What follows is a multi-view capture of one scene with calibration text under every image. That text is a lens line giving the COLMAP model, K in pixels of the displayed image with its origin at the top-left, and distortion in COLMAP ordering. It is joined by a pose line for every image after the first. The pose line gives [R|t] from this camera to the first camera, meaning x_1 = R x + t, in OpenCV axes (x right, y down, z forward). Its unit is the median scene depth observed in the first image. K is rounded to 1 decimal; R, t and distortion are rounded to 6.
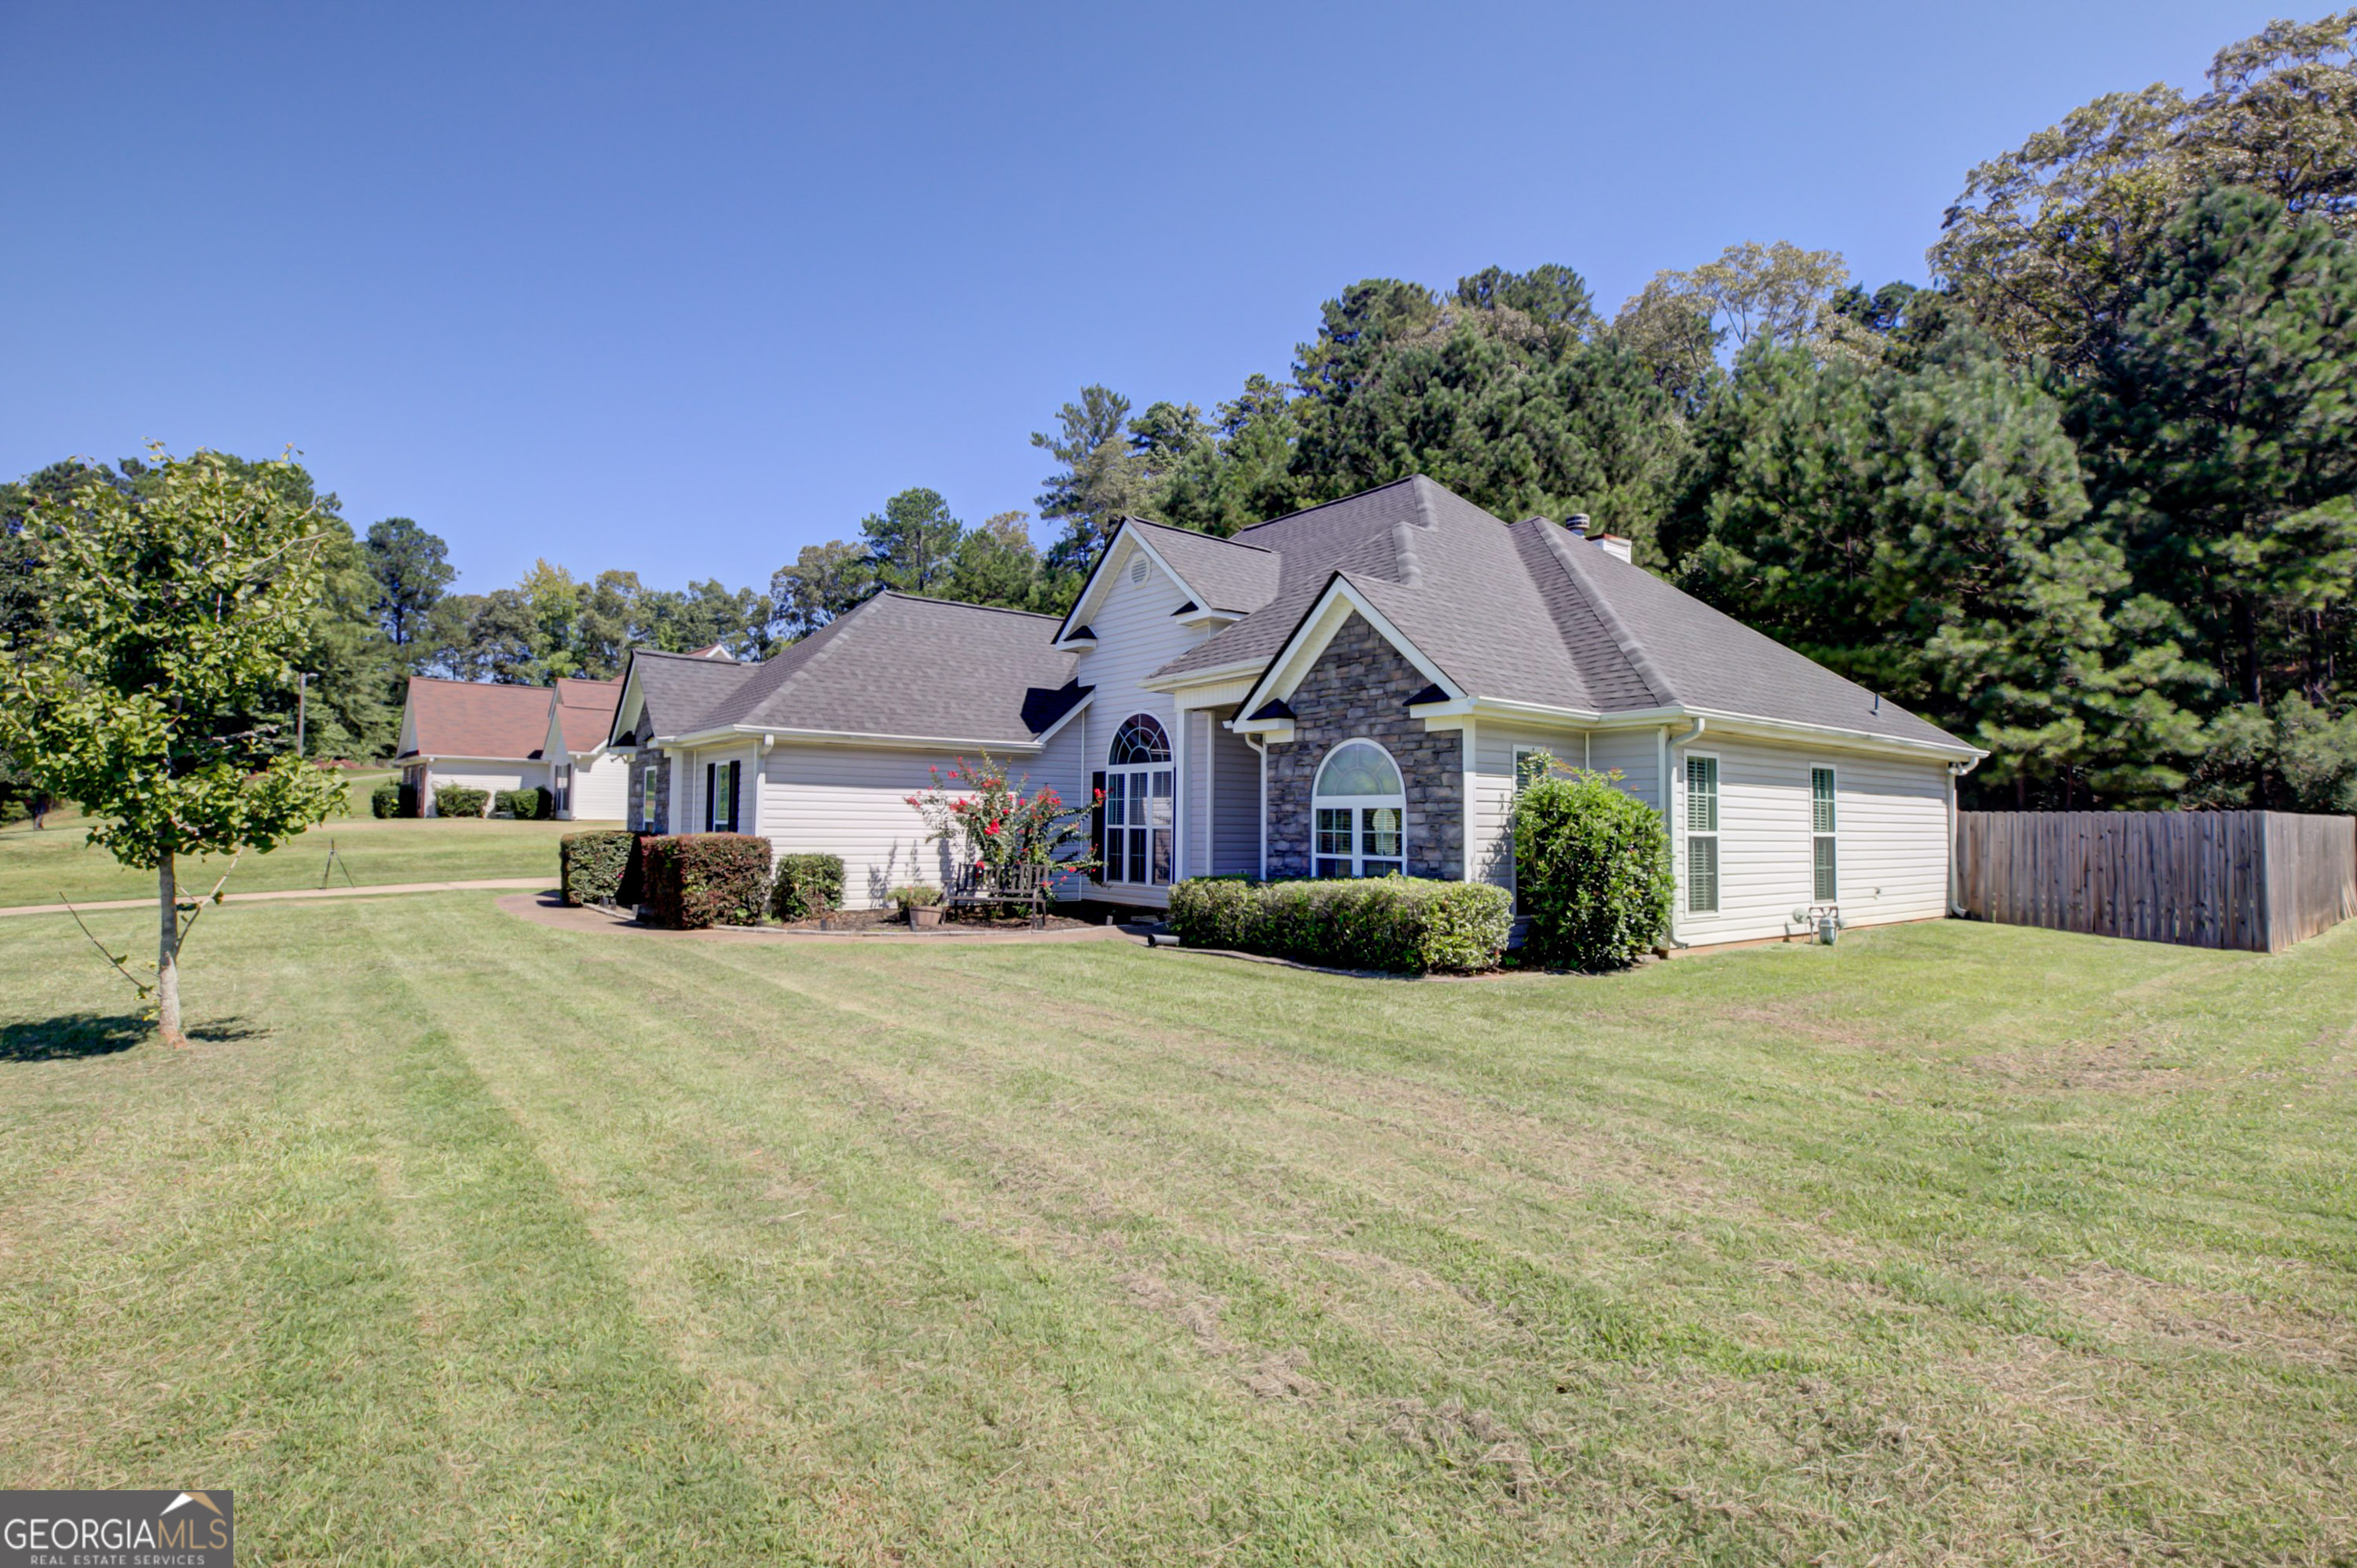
lens RADIAL K [[1086.3, 0, 1177.8], [0, 1086.3, 781.7], [0, 0, 1]] dist [-0.012274, 0.000060]
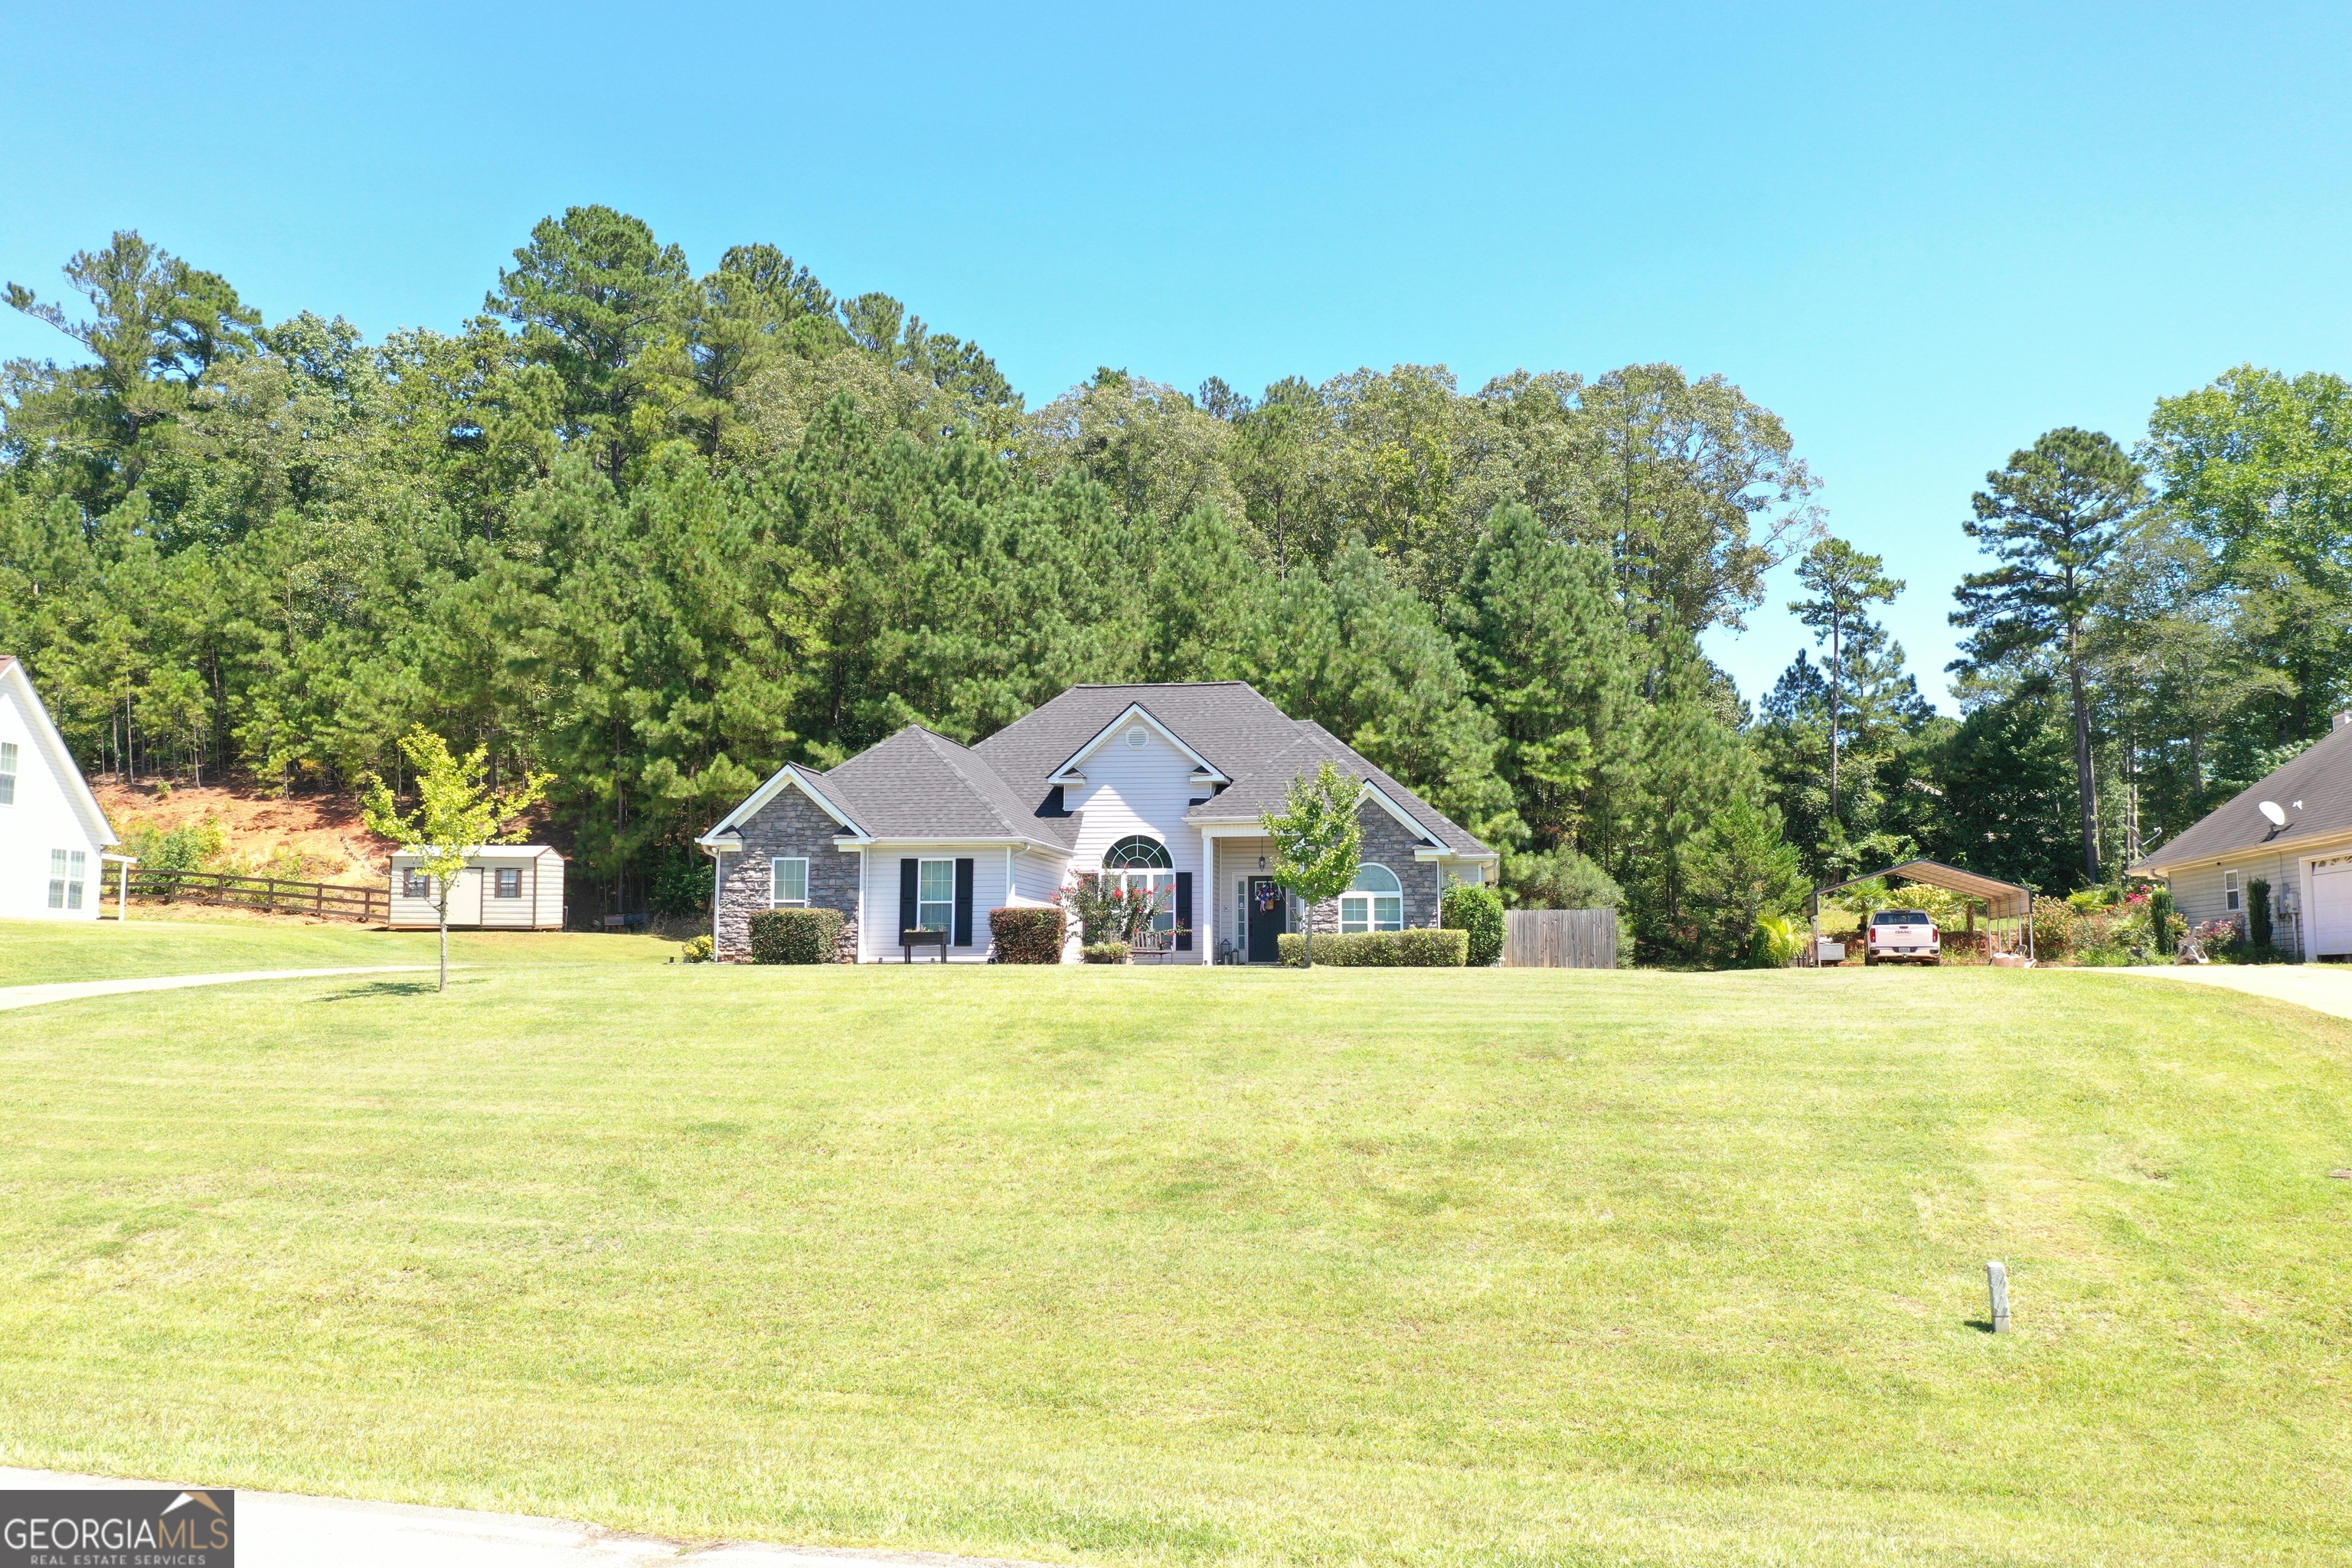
lens RADIAL K [[1862.9, 0, 1176.1], [0, 1862.9, 787.8], [0, 0, 1]] dist [-0.005185, 0.006784]
pose [[0.739236, 0.061710, 0.670614, -1.286924], [-0.022516, 0.997501, -0.066971, 0.032232], [-0.673070, 0.034408, 0.738778, -0.689817]]
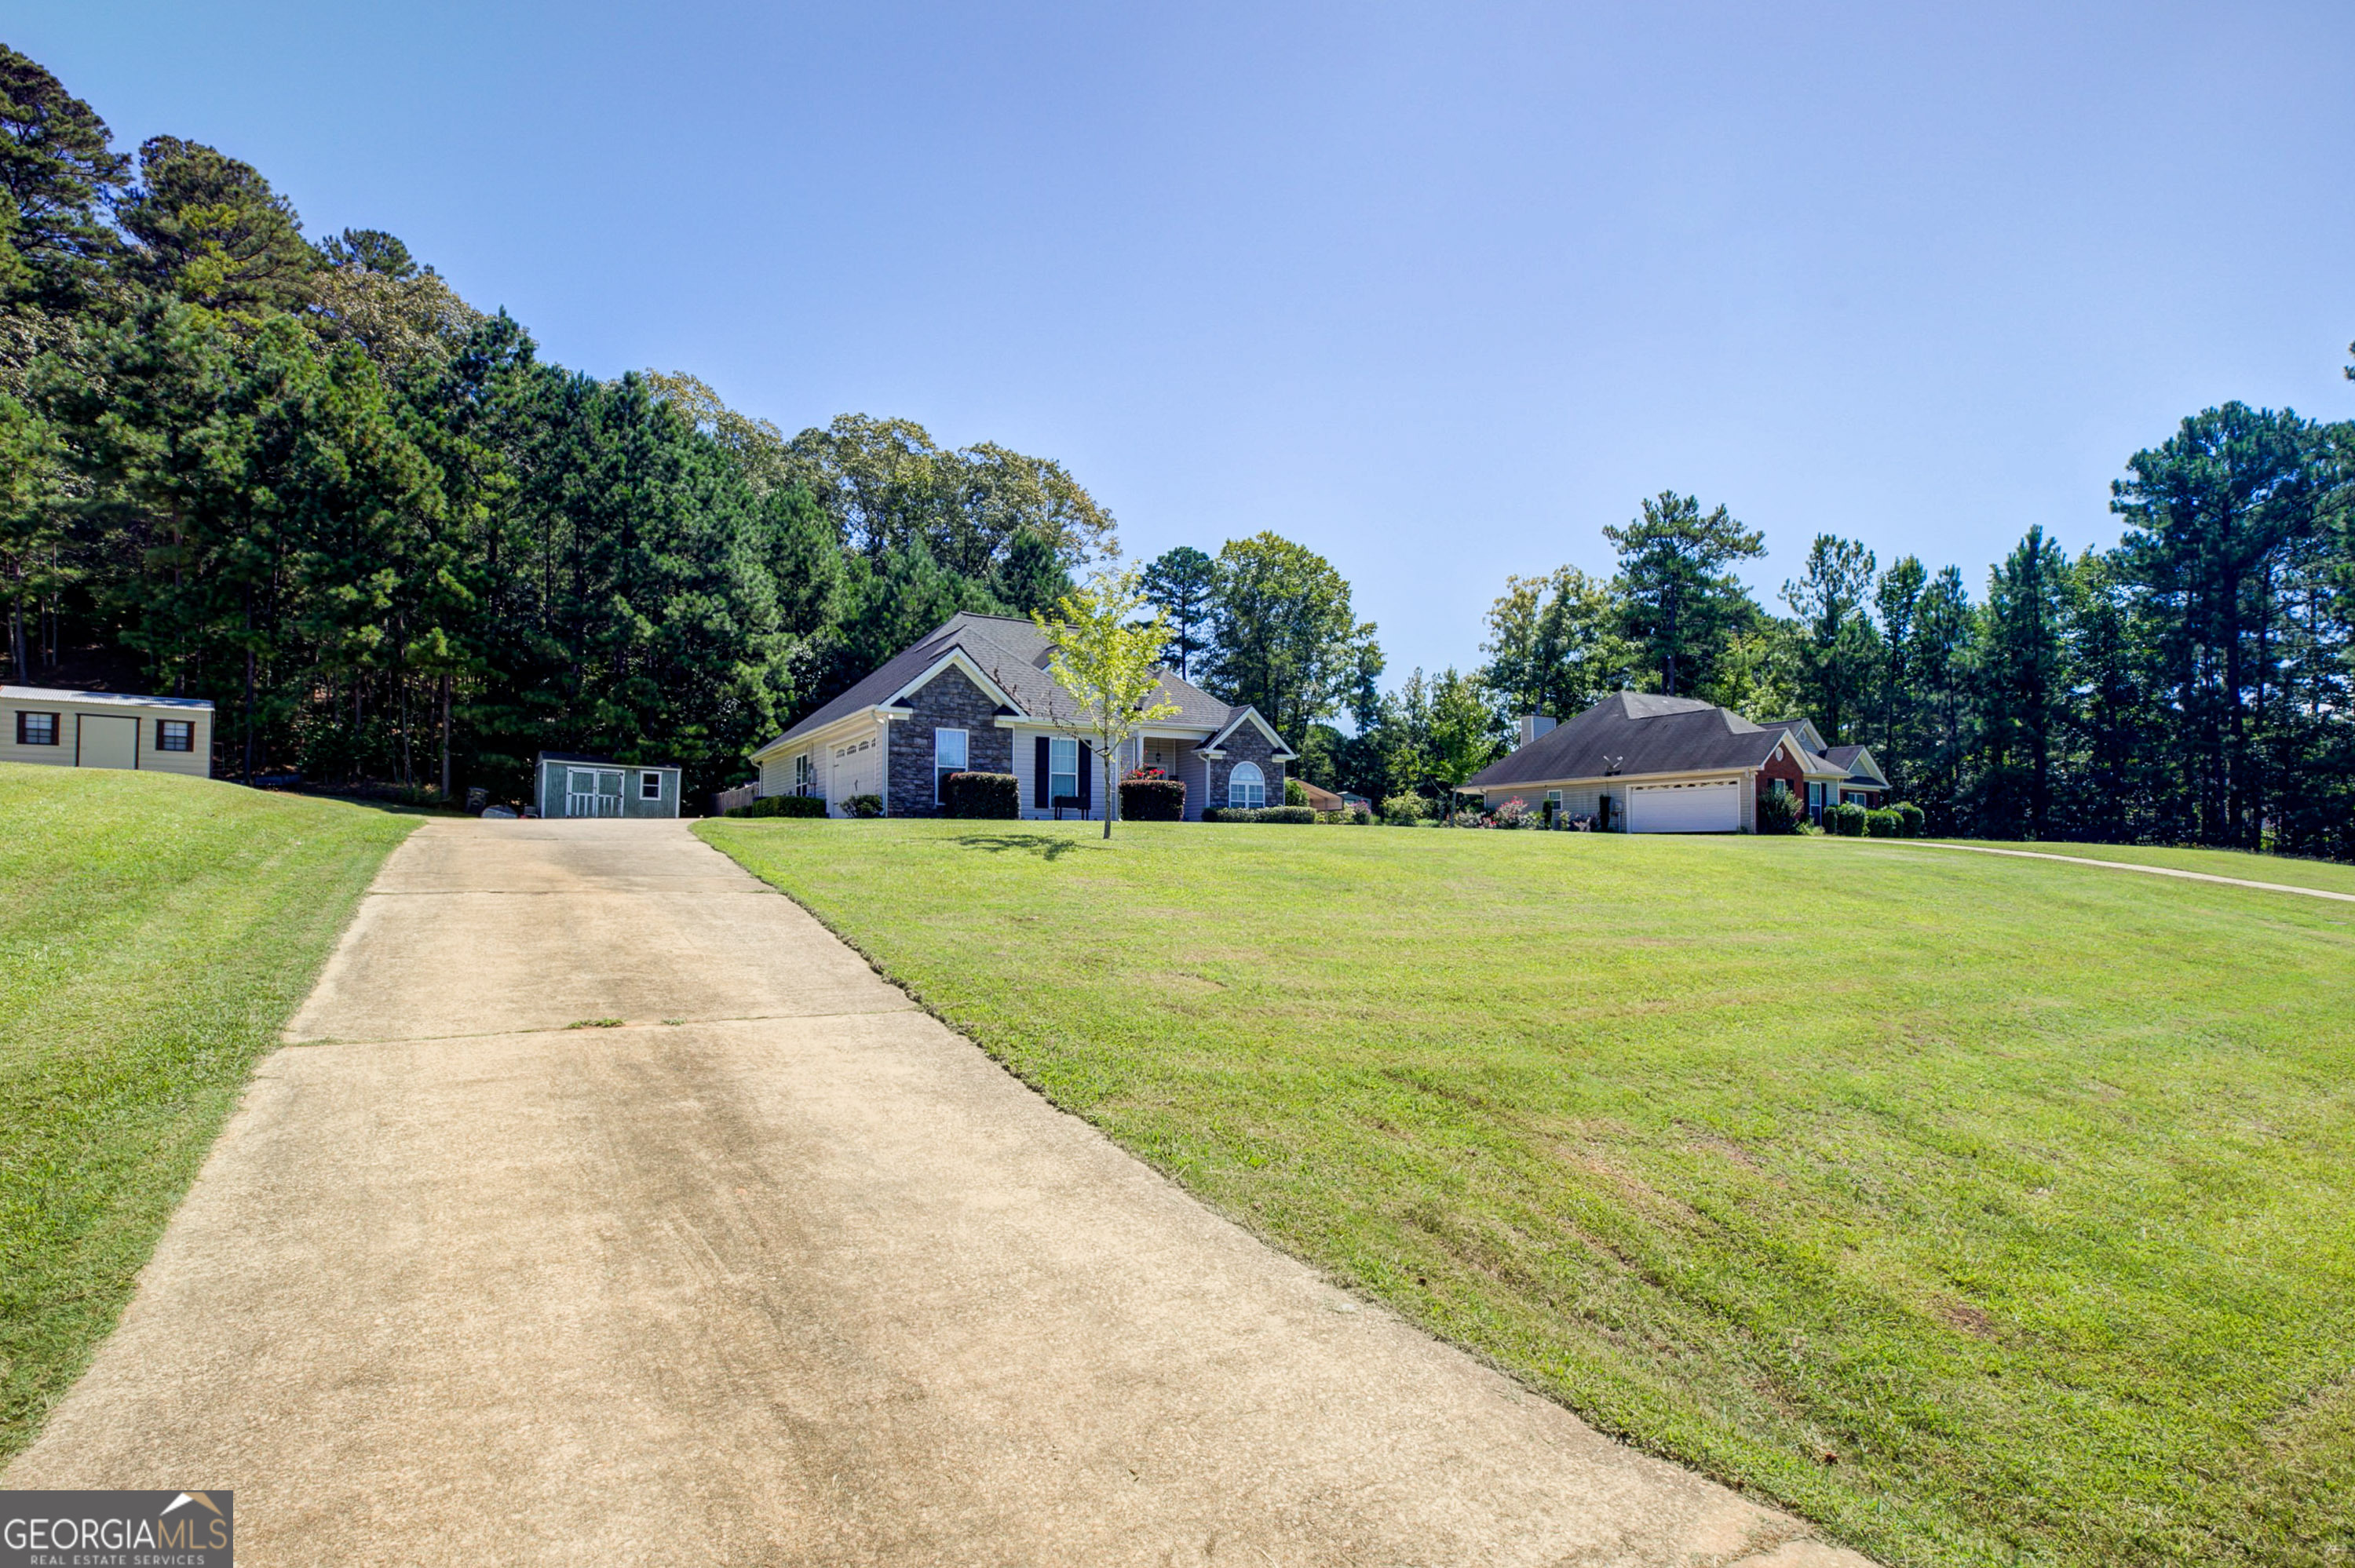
lens RADIAL K [[1106.0, 0, 1182.7], [0, 1106.0, 822.8], [0, 0, 1]] dist [-0.004873, -0.000523]
pose [[0.119299, 0.019591, 0.992665, -1.520248], [-0.043898, 0.998932, -0.014439, 0.094468], [-0.991887, -0.041854, 0.120031, 0.435369]]
